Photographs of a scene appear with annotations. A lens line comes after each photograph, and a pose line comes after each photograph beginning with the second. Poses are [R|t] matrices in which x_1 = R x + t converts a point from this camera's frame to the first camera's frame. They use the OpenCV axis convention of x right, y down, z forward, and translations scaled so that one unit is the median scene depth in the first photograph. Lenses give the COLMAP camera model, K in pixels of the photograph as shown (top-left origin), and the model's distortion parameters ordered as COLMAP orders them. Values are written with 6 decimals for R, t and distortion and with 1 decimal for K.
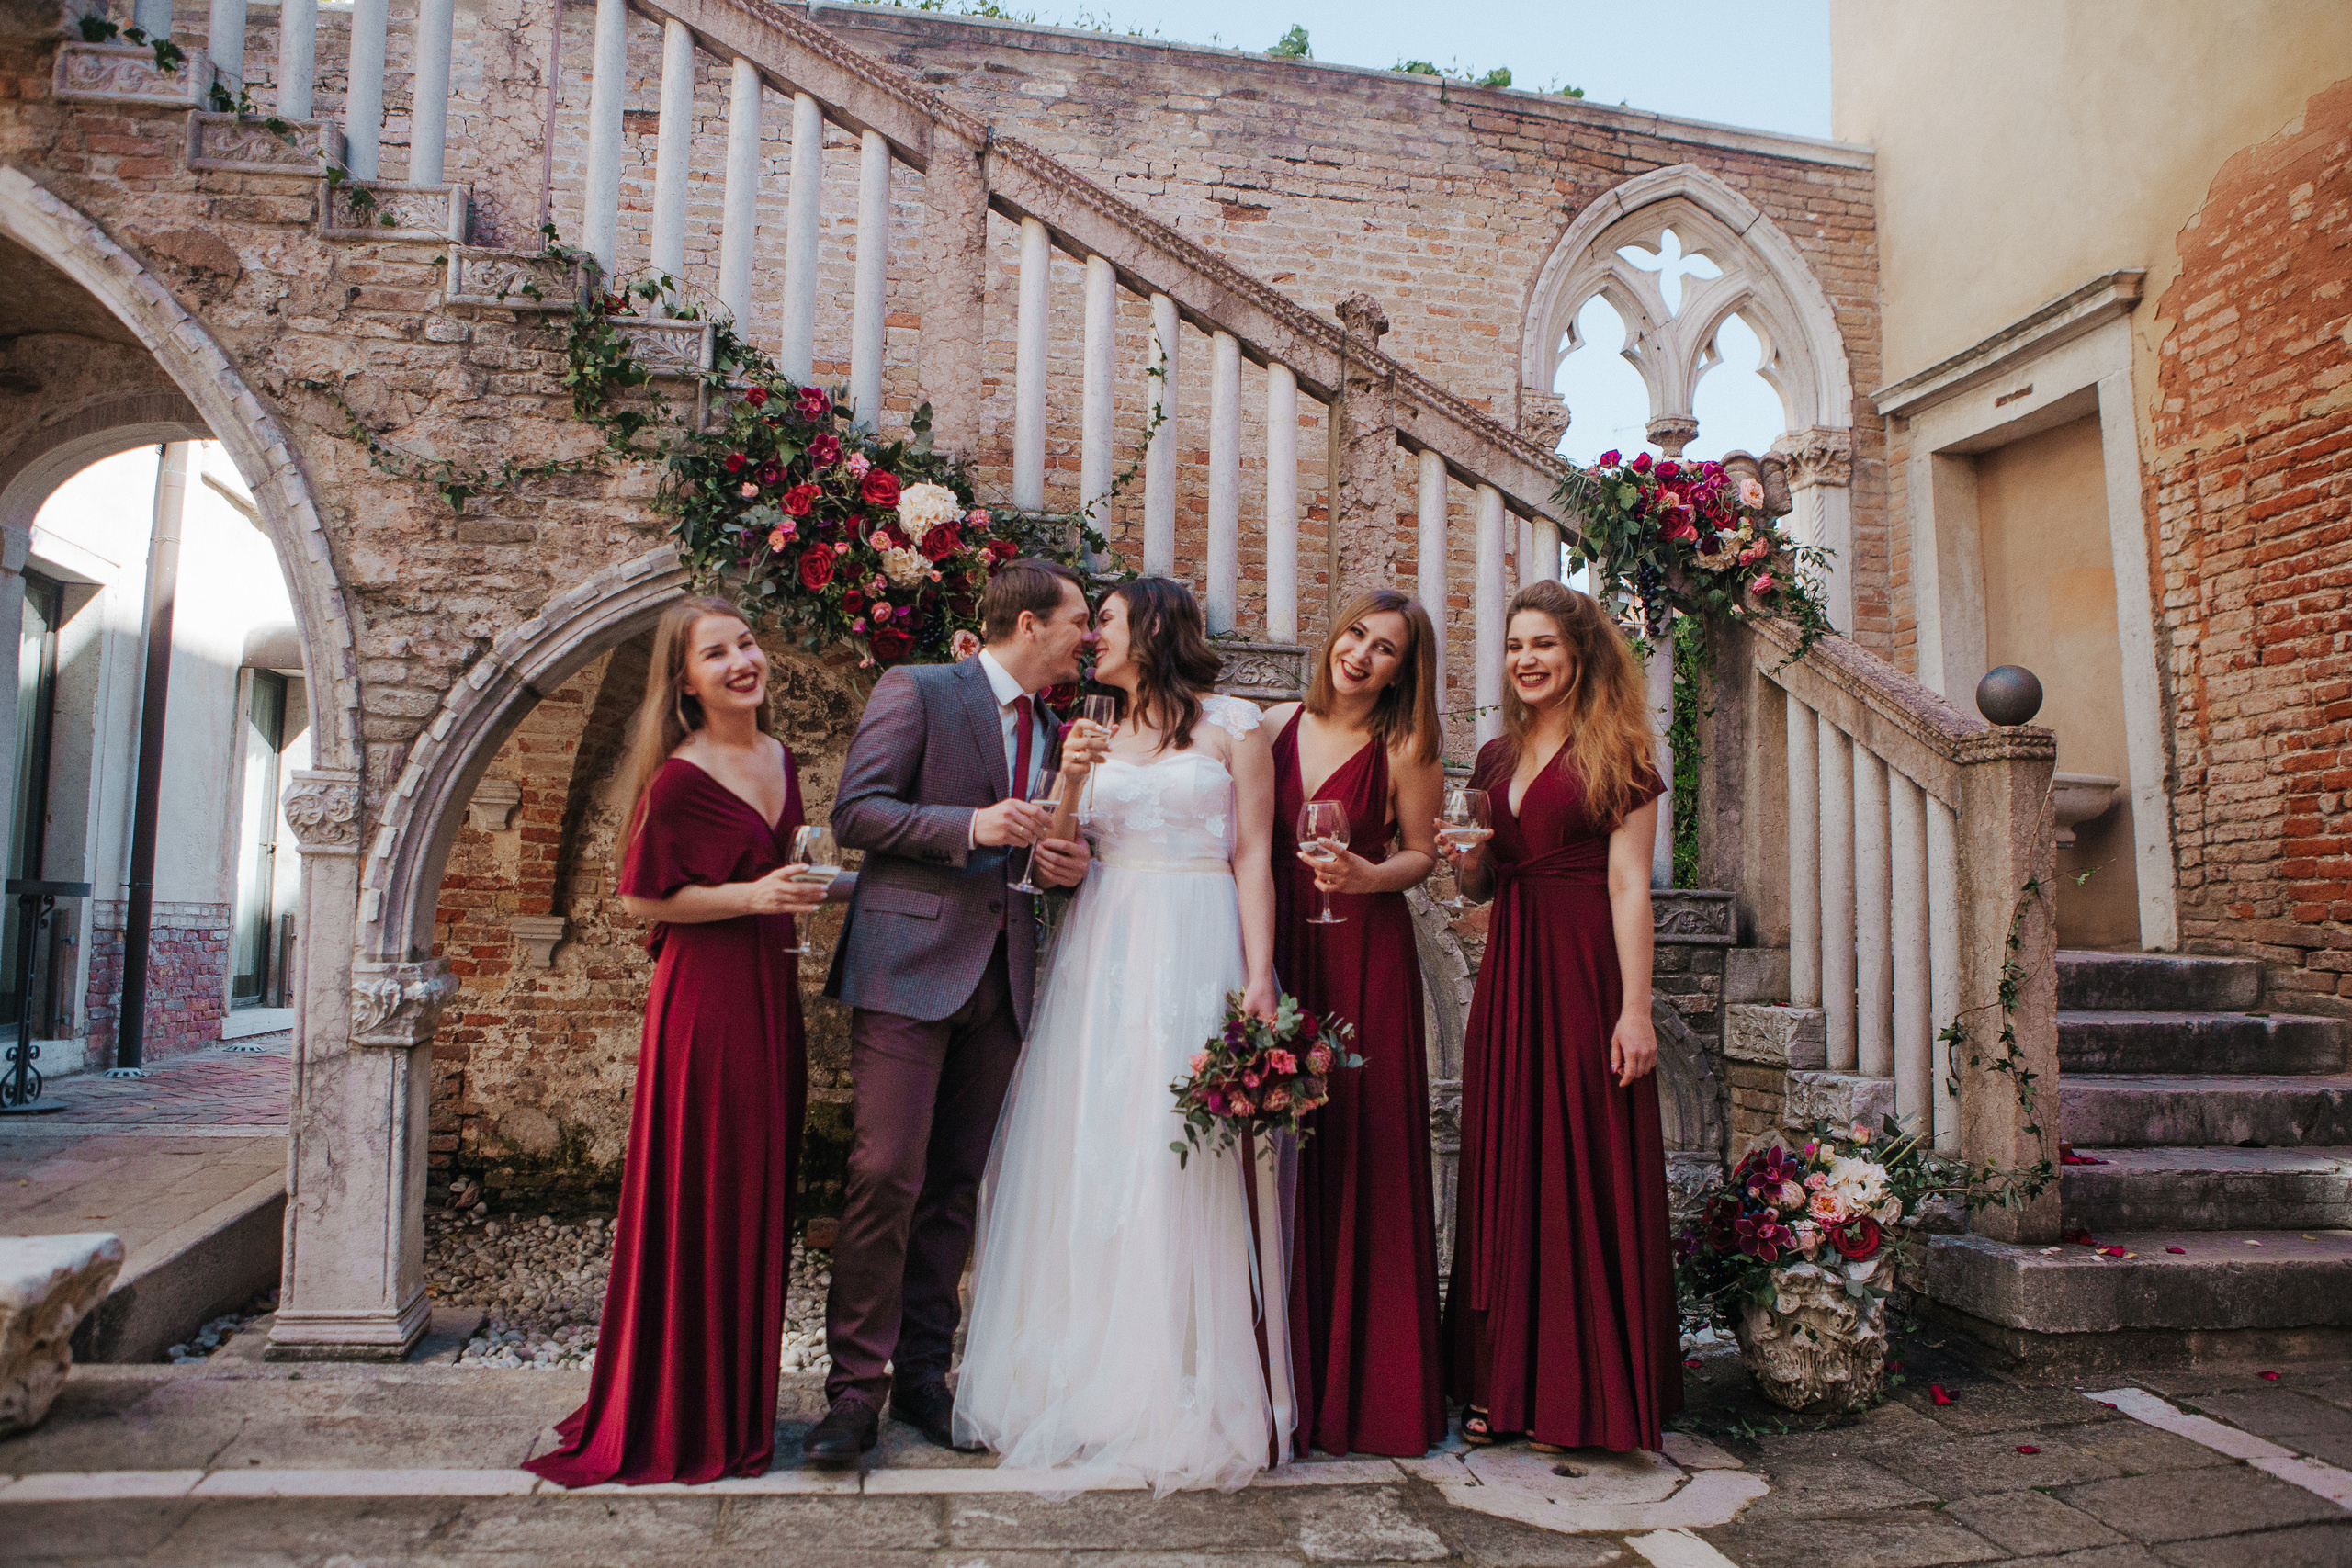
lens RADIAL K [[1699.0, 0, 1163.8], [0, 1699.0, 781.6], [0, 0, 1]] dist [-0.108594, 0.076482]
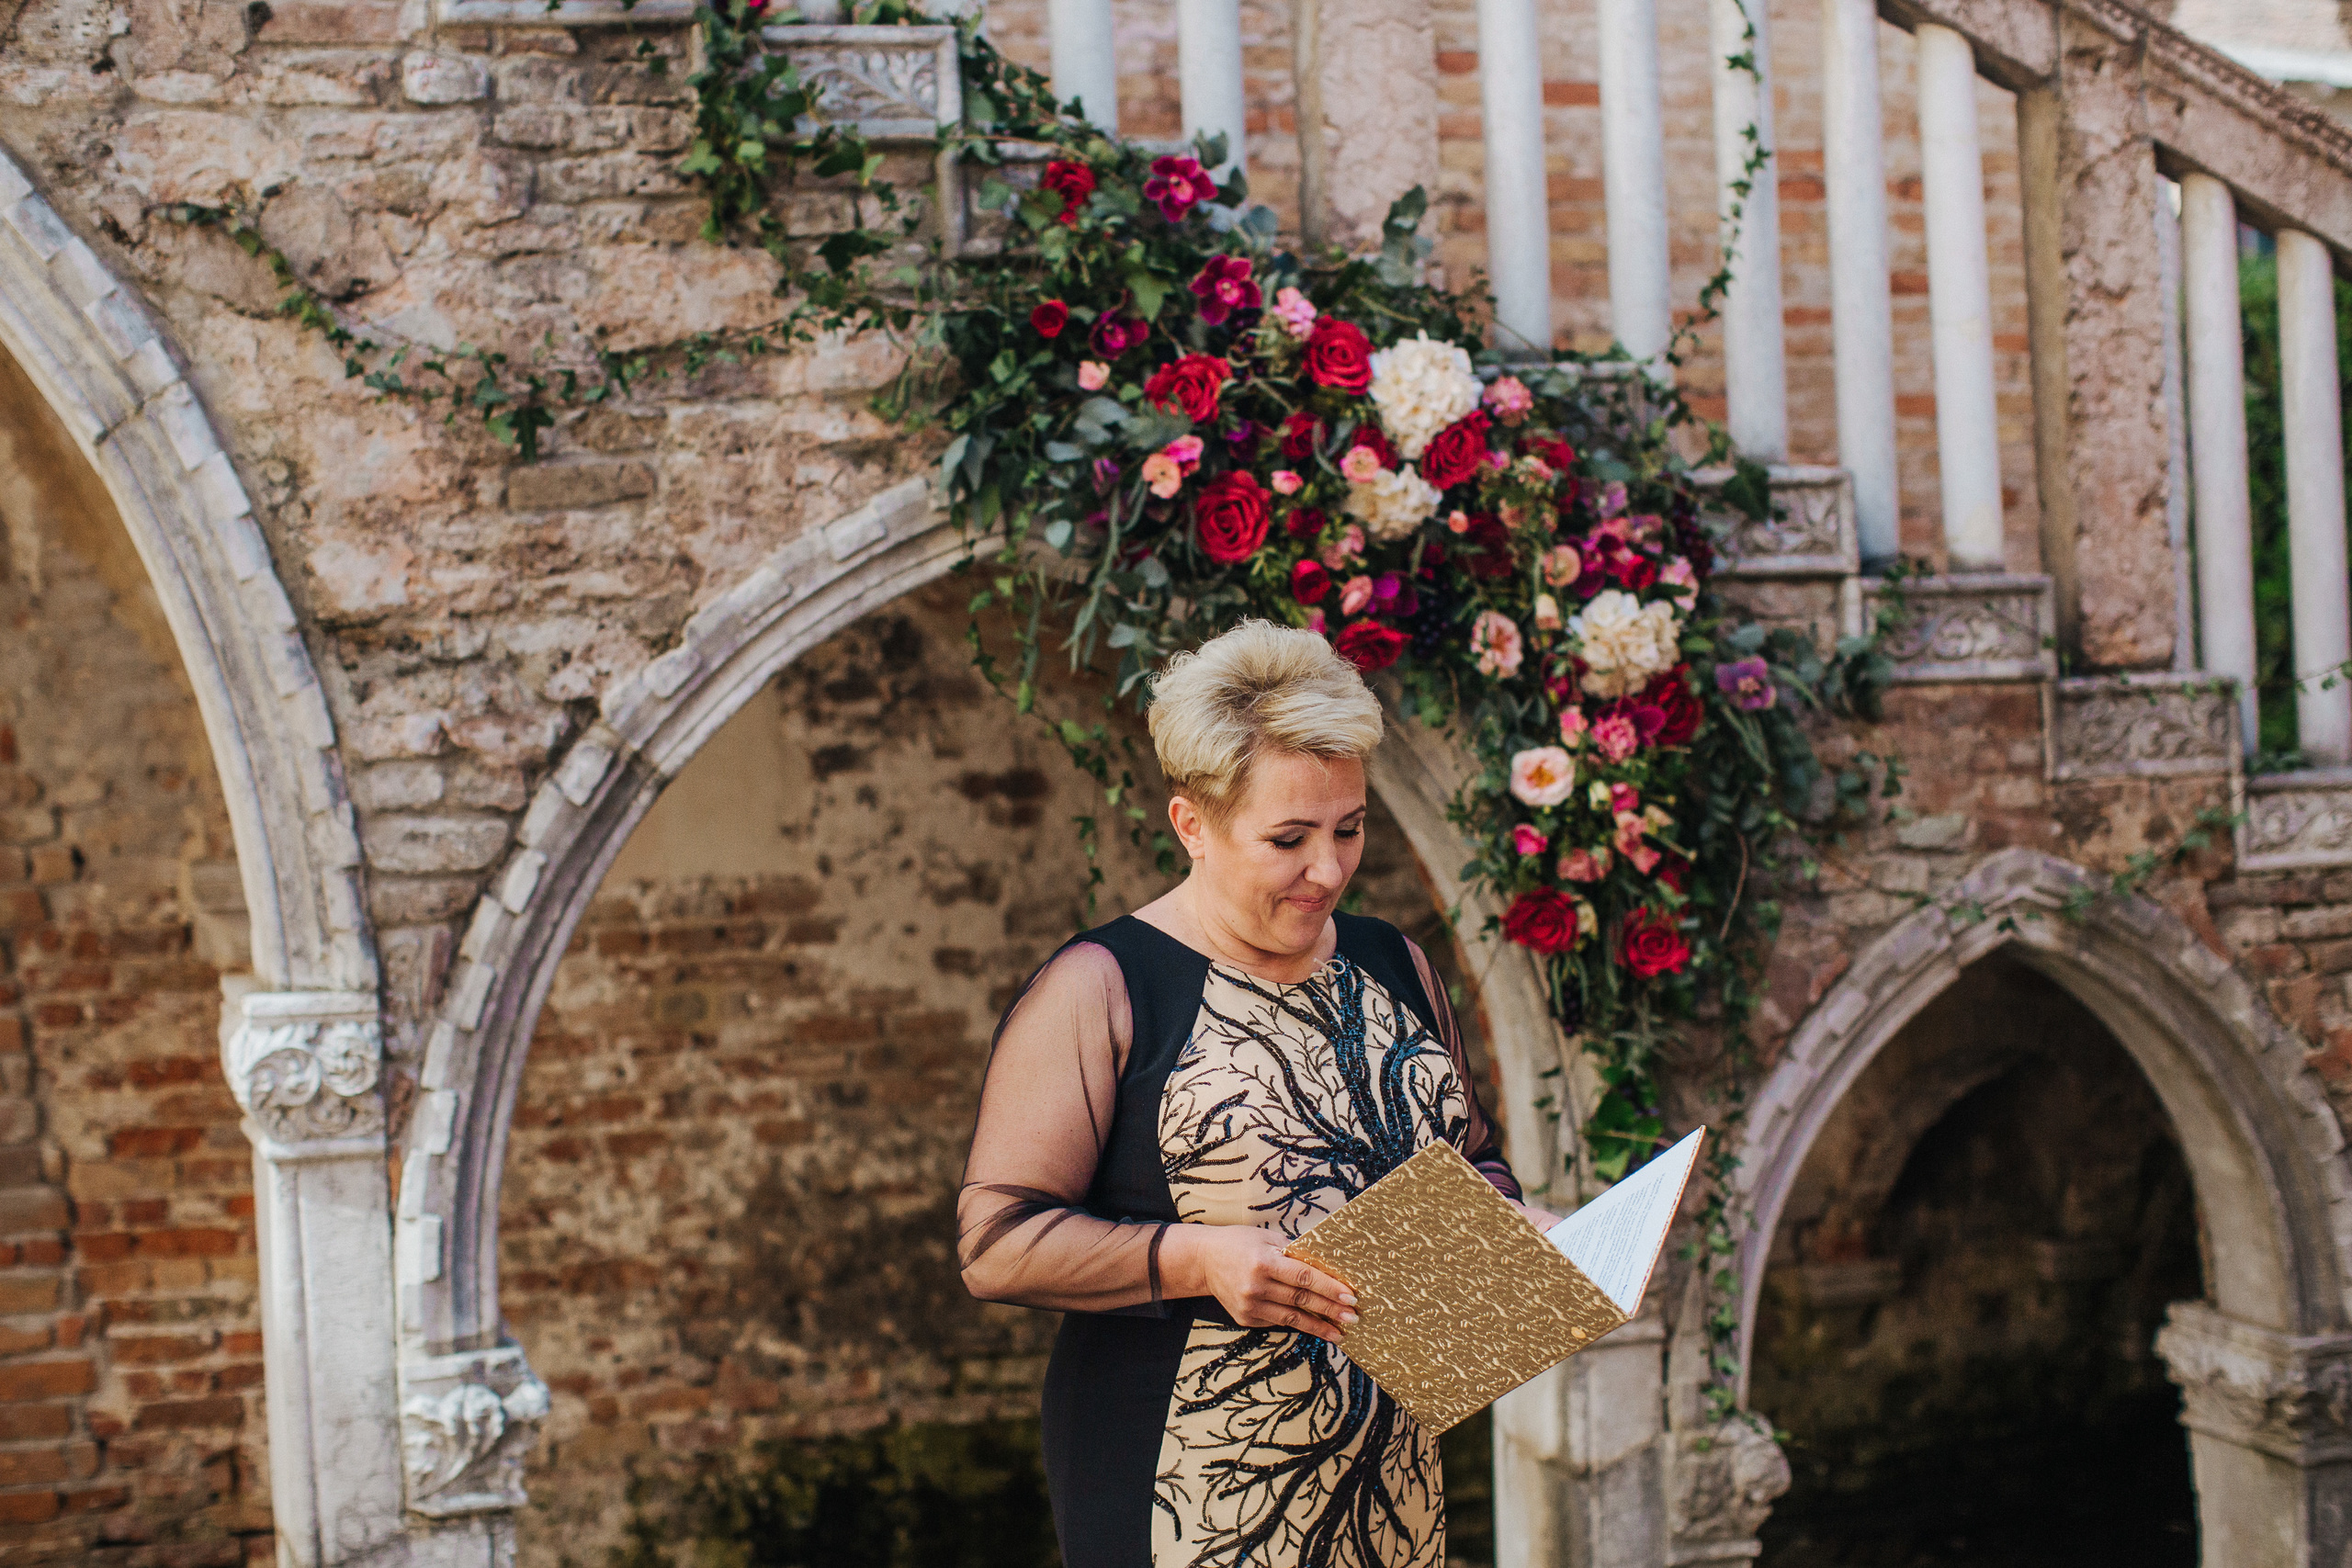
lens RADIAL K [[3604.5, 0, 1171.3], [0, 3604.5, 779.0], [0, 0, 1]] dist [-0.121200, 0.000000]
pose [[0.988154, -0.073411, 0.134767, -0.343713], [0.059235, 0.992564, 0.106339, -0.151030], [-0.141571, -0.097096, 0.985155, -0.083004]]
